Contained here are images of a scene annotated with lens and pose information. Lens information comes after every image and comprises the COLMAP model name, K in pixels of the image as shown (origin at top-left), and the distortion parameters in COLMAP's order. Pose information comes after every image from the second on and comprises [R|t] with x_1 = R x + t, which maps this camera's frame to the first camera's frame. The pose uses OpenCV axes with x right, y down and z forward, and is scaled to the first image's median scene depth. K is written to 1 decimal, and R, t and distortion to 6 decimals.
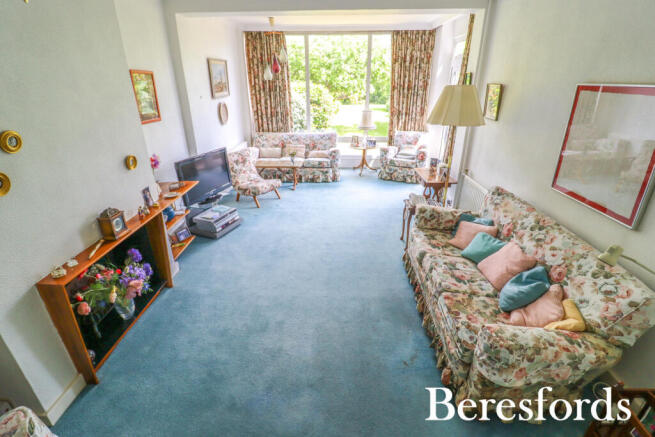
lens RADIAL K [[308.8, 0, 327.0], [0, 308.8, 216.4], [0, 0, 1]] dist [-0.002145, -0.012303]
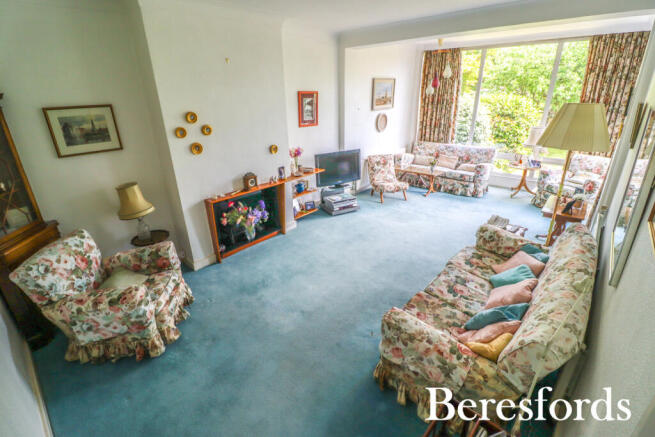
lens RADIAL K [[308.8, 0, 327.0], [0, 308.8, 216.4], [0, 0, 1]] dist [-0.002145, -0.012303]
pose [[0.760312, 0.230135, -0.607424, 0.344565], [-0.245199, 0.967633, 0.059693, 0.001950], [0.601501, 0.103555, 0.792132, -0.049110]]
